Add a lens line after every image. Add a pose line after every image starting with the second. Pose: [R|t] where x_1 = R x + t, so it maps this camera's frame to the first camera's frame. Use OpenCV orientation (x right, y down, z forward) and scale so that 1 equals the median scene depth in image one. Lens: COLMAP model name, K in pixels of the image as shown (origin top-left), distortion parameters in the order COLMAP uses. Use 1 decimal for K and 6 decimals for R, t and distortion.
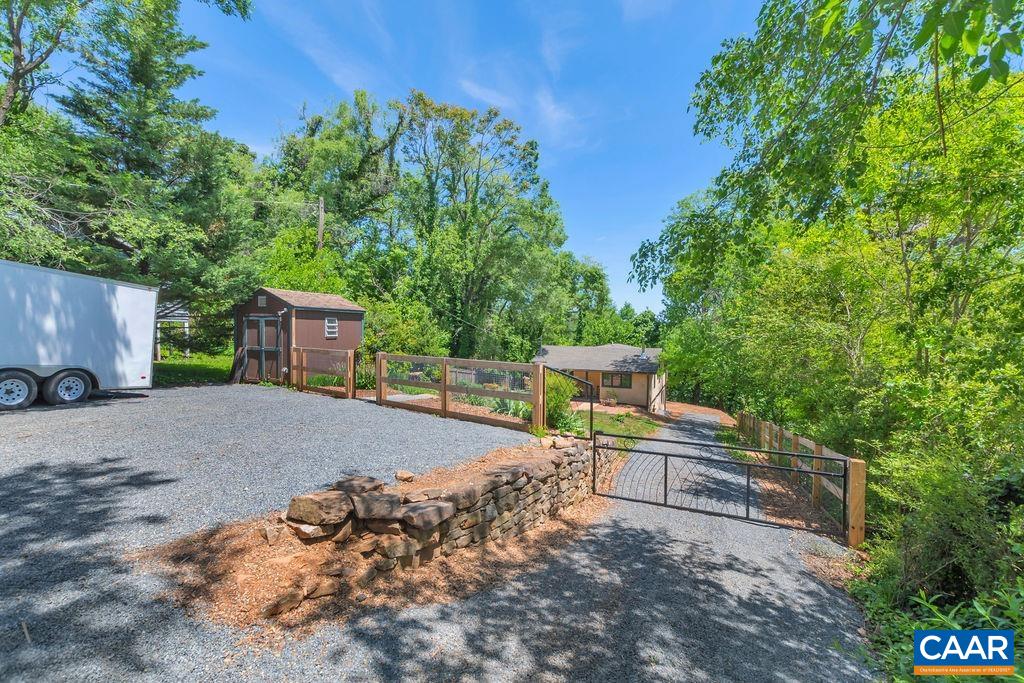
lens RADIAL K [[472.7, 0, 512.0], [0, 472.7, 341.5], [0, 0, 1]] dist [-0.016623, -0.000369]
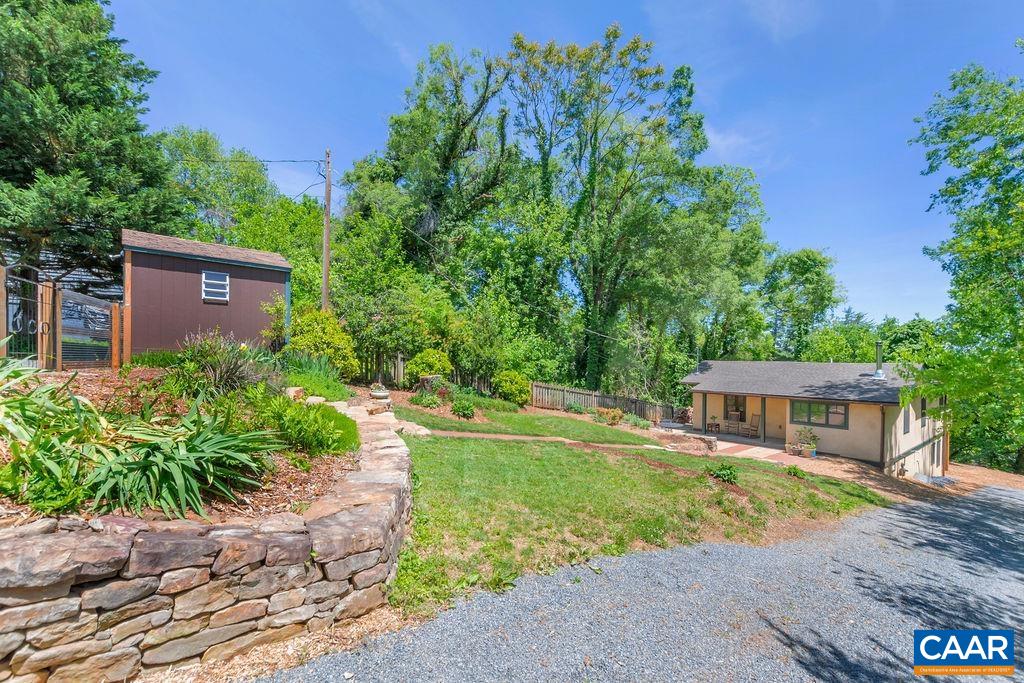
lens RADIAL K [[454.5, 0, 512.1], [0, 454.5, 364.1], [0, 0, 1]] dist [0.000419, -0.000159]
pose [[0.879880, 0.007078, -0.475144, 0.150552], [-0.023977, 0.999277, -0.029514, 0.044965], [0.474591, 0.037361, 0.879413, 0.308783]]
